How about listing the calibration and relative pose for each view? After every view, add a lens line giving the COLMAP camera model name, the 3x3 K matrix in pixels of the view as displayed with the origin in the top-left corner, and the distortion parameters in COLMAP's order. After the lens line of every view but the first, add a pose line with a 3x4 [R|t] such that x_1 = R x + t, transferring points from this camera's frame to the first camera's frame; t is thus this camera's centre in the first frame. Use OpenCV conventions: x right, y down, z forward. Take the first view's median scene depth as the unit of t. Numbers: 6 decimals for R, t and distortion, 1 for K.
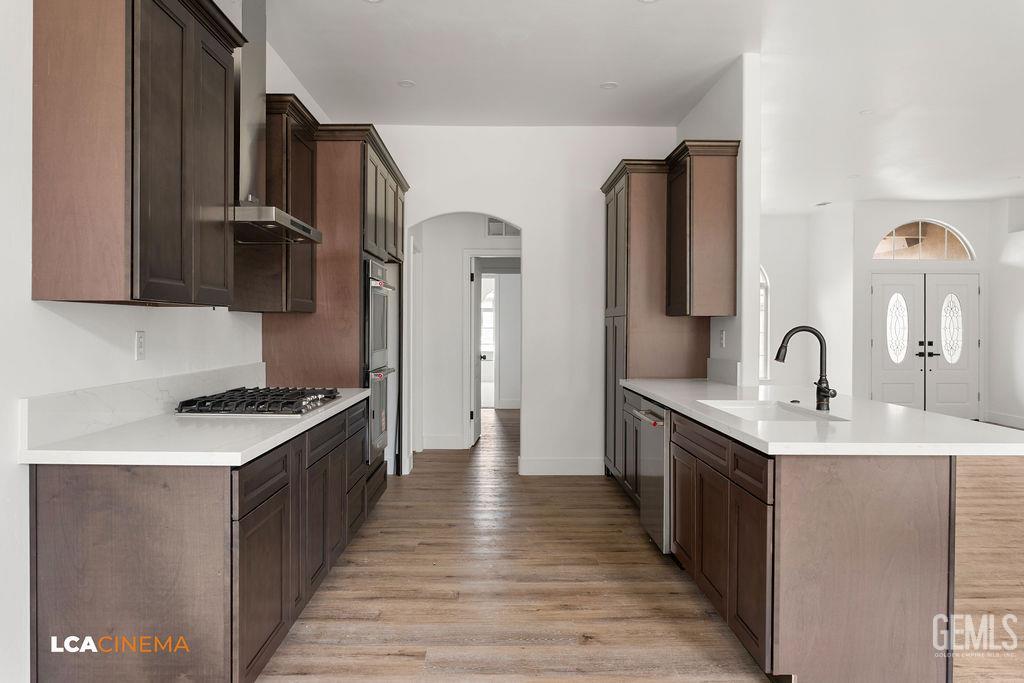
lens RADIAL K [[683.5, 0, 498.7], [0, 683.5, 325.2], [0, 0, 1]] dist [-0.014197, -0.002296]
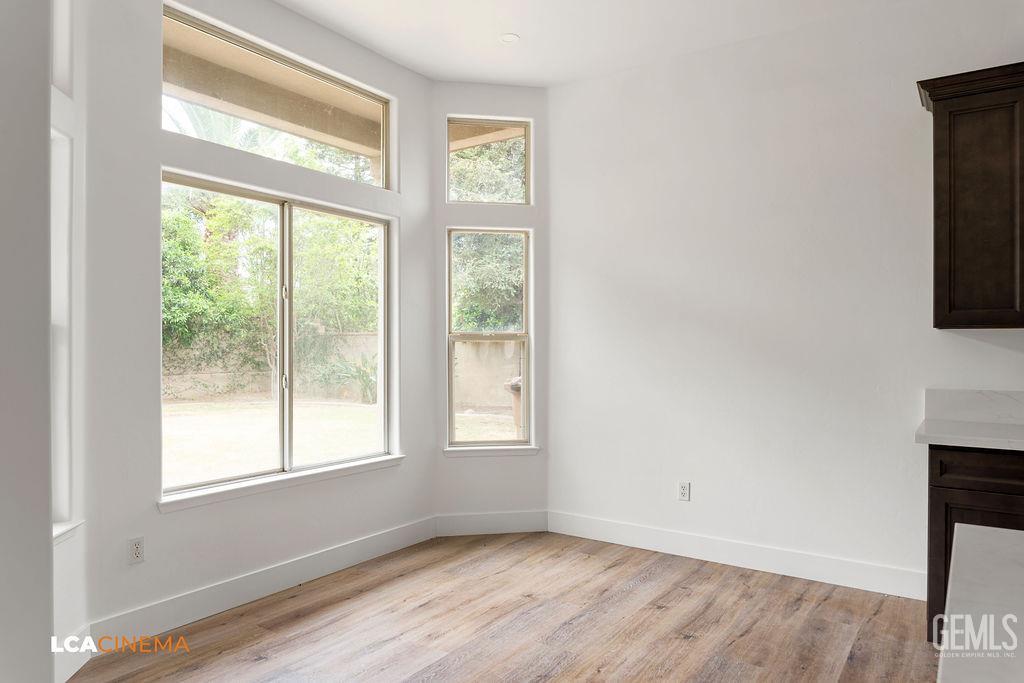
lens RADIAL K [[683.5, 0, 502.4], [0, 683.5, 347.8], [0, 0, 1]] dist [-0.014197, -0.002296]
pose [[-0.581292, -0.005354, -0.813678, 0.635439], [-0.006527, 0.999977, -0.001918, 0.009228], [0.813669, 0.004196, -0.581313, 0.564559]]
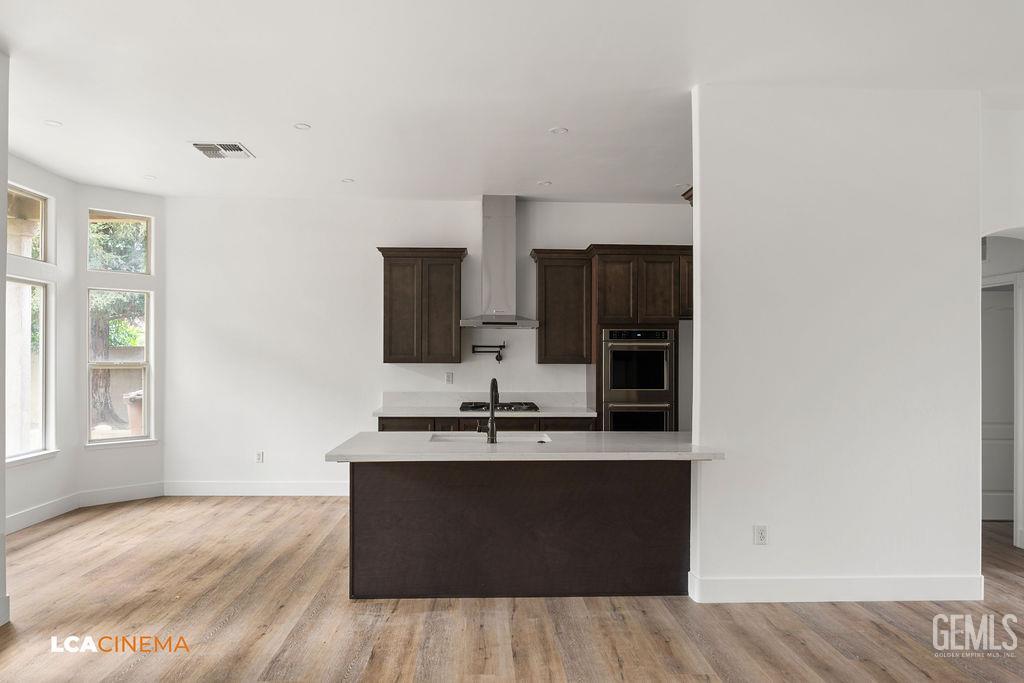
lens RADIAL K [[683.5, 0, 511.1], [0, 683.5, 351.5], [0, 0, 1]] dist [-0.014197, -0.002296]
pose [[0.033733, -0.012702, -0.999350, 1.387320], [-0.004340, 0.999908, -0.012856, -0.026653], [0.999421, 0.004771, 0.033675, 0.767851]]
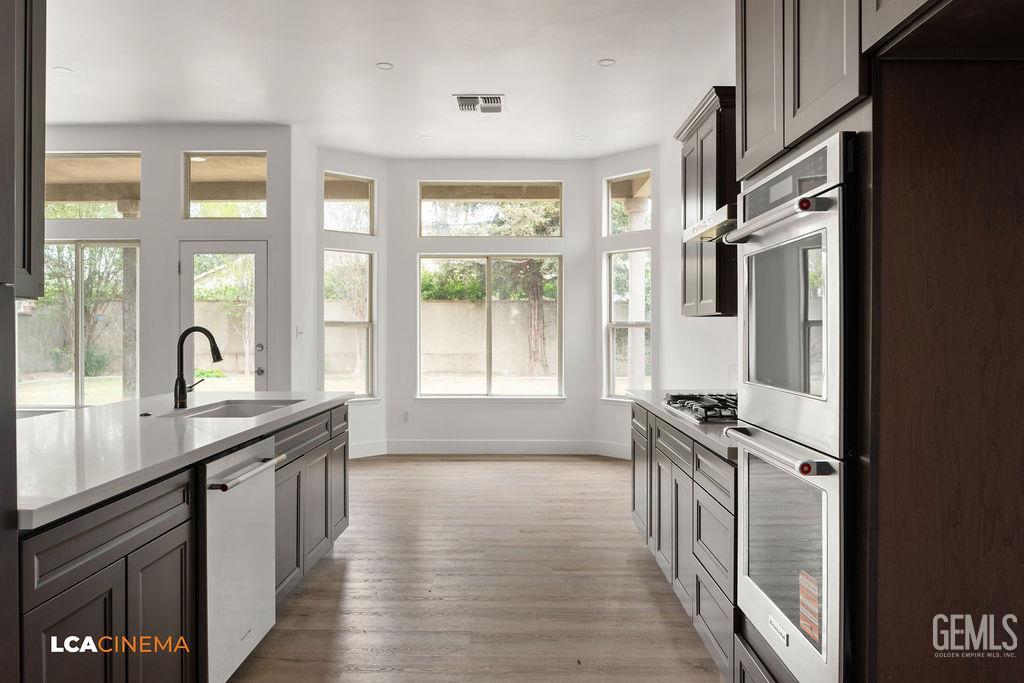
lens RADIAL K [[683.5, 0, 516.0], [0, 683.5, 341.6], [0, 0, 1]] dist [-0.014197, -0.002296]
pose [[-0.999498, -0.010969, 0.029716, -0.062667], [-0.010364, 0.999738, 0.020419, -0.002457], [-0.029932, 0.020100, -0.999350, 1.565968]]
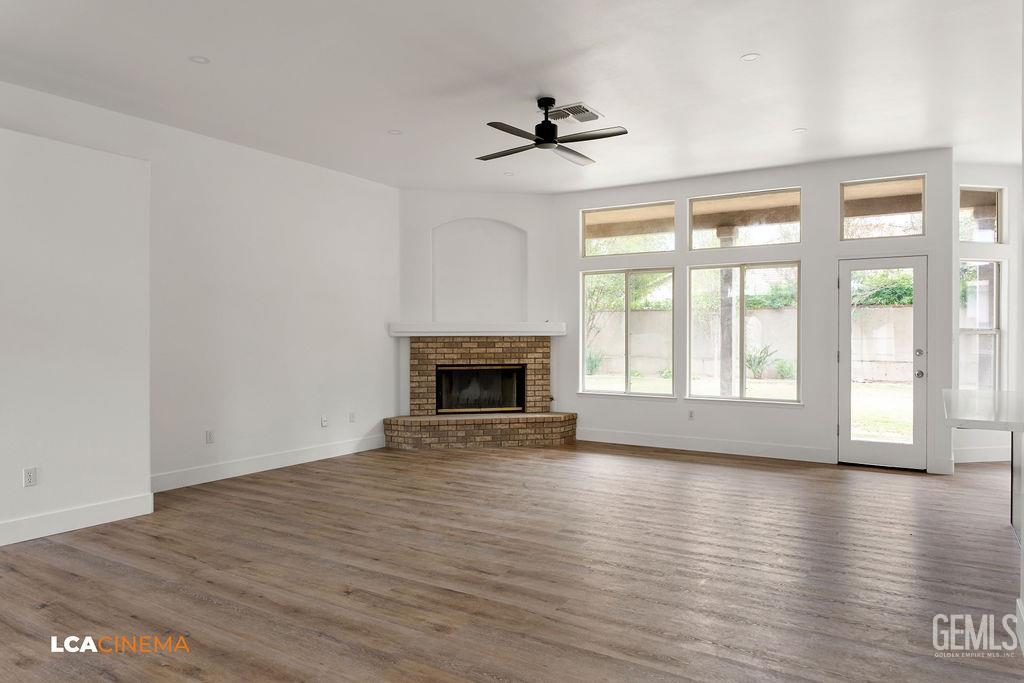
lens RADIAL K [[683.5, 0, 506.8], [0, 683.5, 333.6], [0, 0, 1]] dist [-0.014197, -0.002296]
pose [[-0.838095, -0.006920, 0.545480, 0.470570], [-0.005768, 0.999976, 0.003824, 0.000941], [-0.545493, 0.000059, -0.838115, 1.995945]]
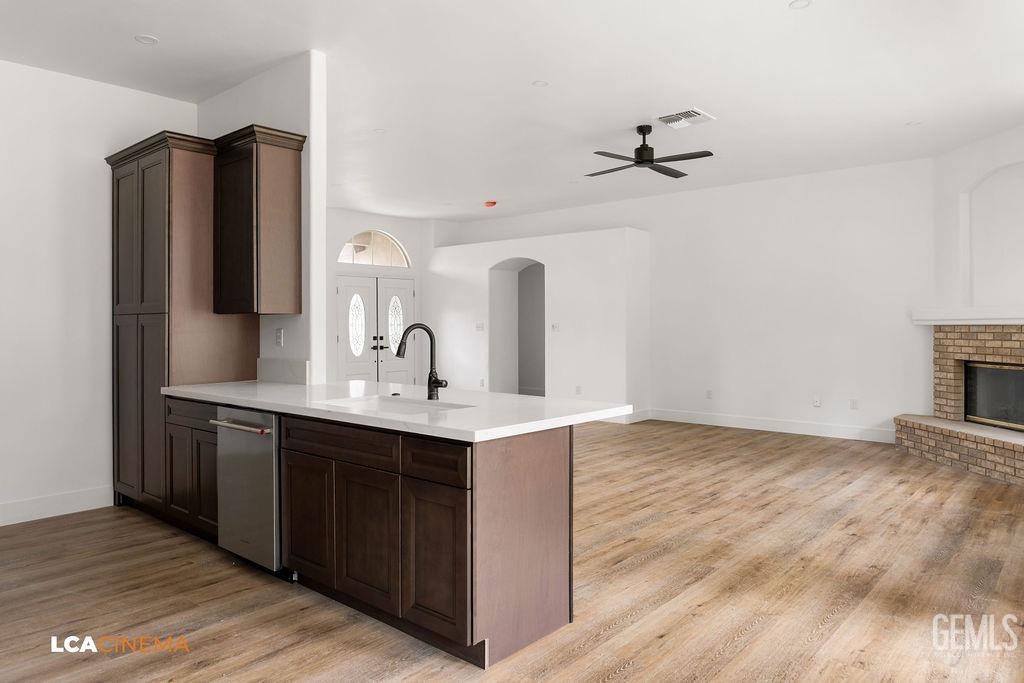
lens RADIAL K [[683.5, 0, 509.0], [0, 683.5, 329.1], [0, 0, 1]] dist [-0.014197, -0.002296]
pose [[0.669462, -0.014407, 0.742707, -0.199261], [0.008484, 0.999895, 0.011749, -0.000664], [-0.742798, -0.001564, 0.669514, 0.130744]]
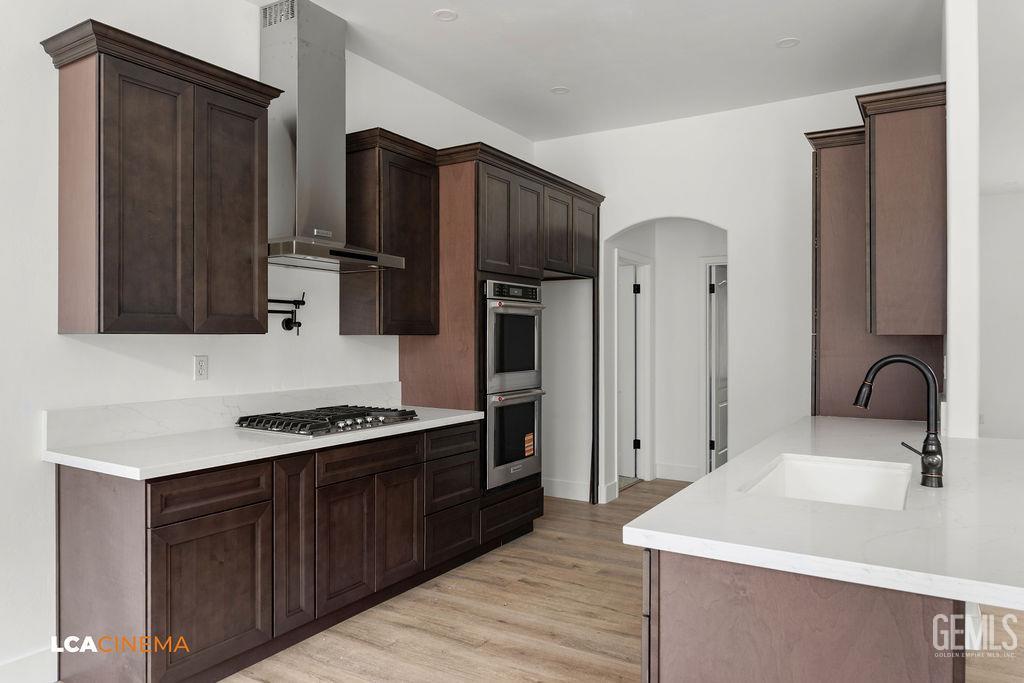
lens RADIAL K [[683.5, 0, 496.6], [0, 683.5, 337.9], [0, 0, 1]] dist [-0.014197, -0.002296]
pose [[0.841951, -0.004943, -0.539531, 0.363503], [0.004579, 0.999987, -0.002016, -0.011586], [0.539534, -0.000773, 0.841963, 0.189028]]
